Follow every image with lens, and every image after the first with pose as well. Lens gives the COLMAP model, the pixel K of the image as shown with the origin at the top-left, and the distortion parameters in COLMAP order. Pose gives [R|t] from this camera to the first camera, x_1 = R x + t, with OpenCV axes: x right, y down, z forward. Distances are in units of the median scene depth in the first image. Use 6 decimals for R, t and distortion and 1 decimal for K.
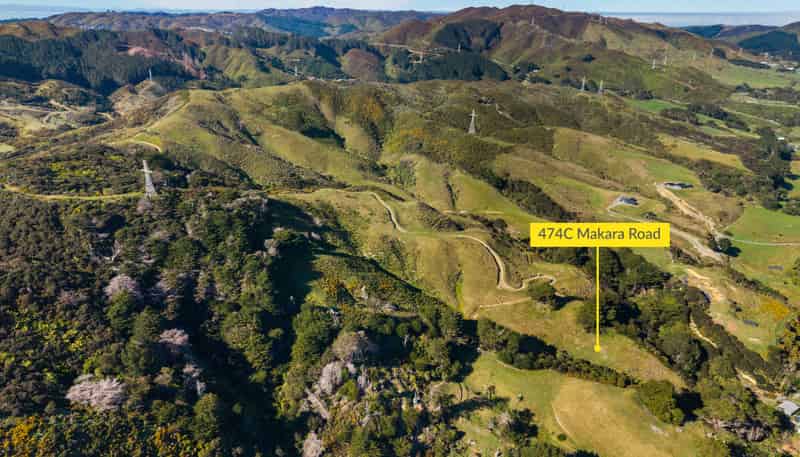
lens RADIAL K [[543.5, 0, 389.1], [0, 543.5, 240.7], [0, 0, 1]] dist [0.004344, -0.001966]
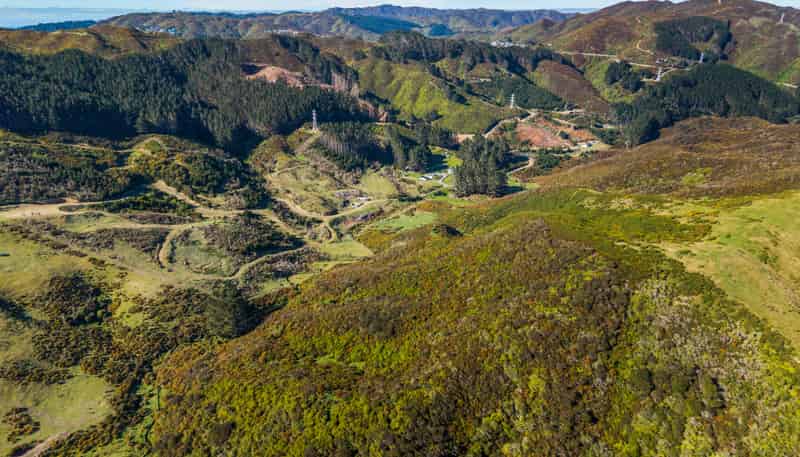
lens RADIAL K [[540.5, 0, 400.0], [0, 540.5, 228.5], [0, 0, 1]] dist [0.026754, -0.036323]
pose [[0.998986, 0.008398, -0.044235, -0.328655], [-0.009107, 0.999833, -0.015860, -0.185042], [0.044095, 0.016246, 0.998895, 0.443422]]
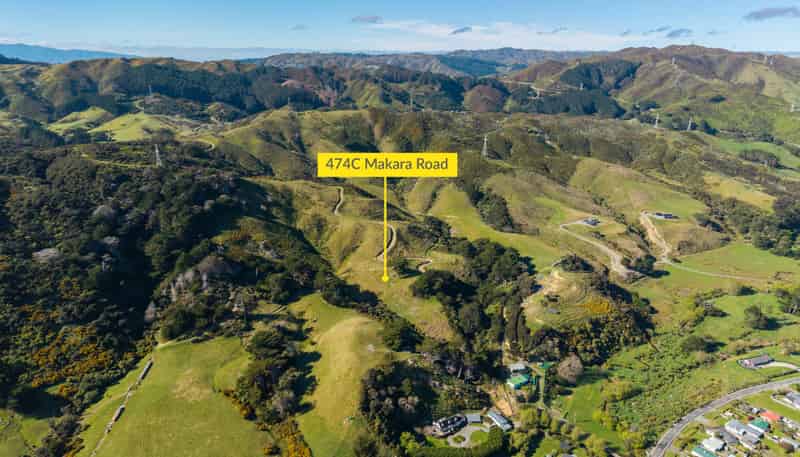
lens RADIAL K [[537.3, 0, 392.6], [0, 537.3, 226.5], [0, 0, 1]] dist [0.027597, -0.036836]
pose [[0.938167, 0.104811, -0.329936, 0.234131], [-0.132850, 0.989097, -0.063549, 0.030519], [0.319678, 0.103451, 0.941862, -0.070179]]
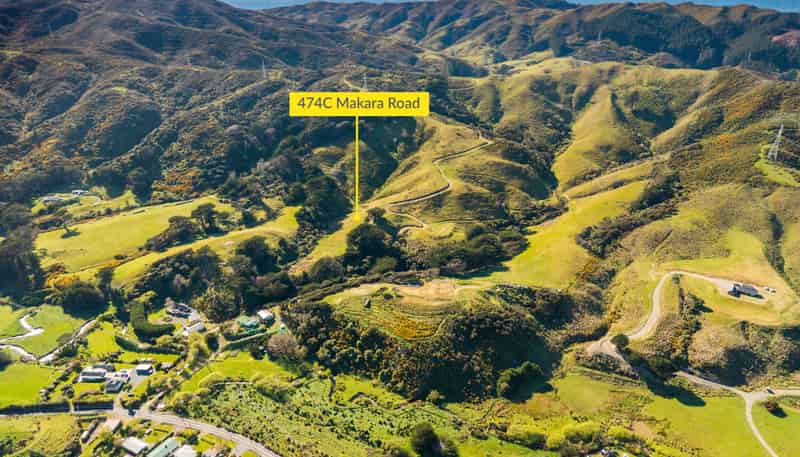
lens RADIAL K [[540.5, 0, 400.0], [0, 540.5, 228.5], [0, 0, 1]] dist [0.026754, -0.036323]
pose [[0.145627, 0.379040, -0.913850, 0.506100], [-0.375055, 0.875900, 0.303533, -0.095976], [0.915493, 0.298541, 0.269716, 0.247362]]
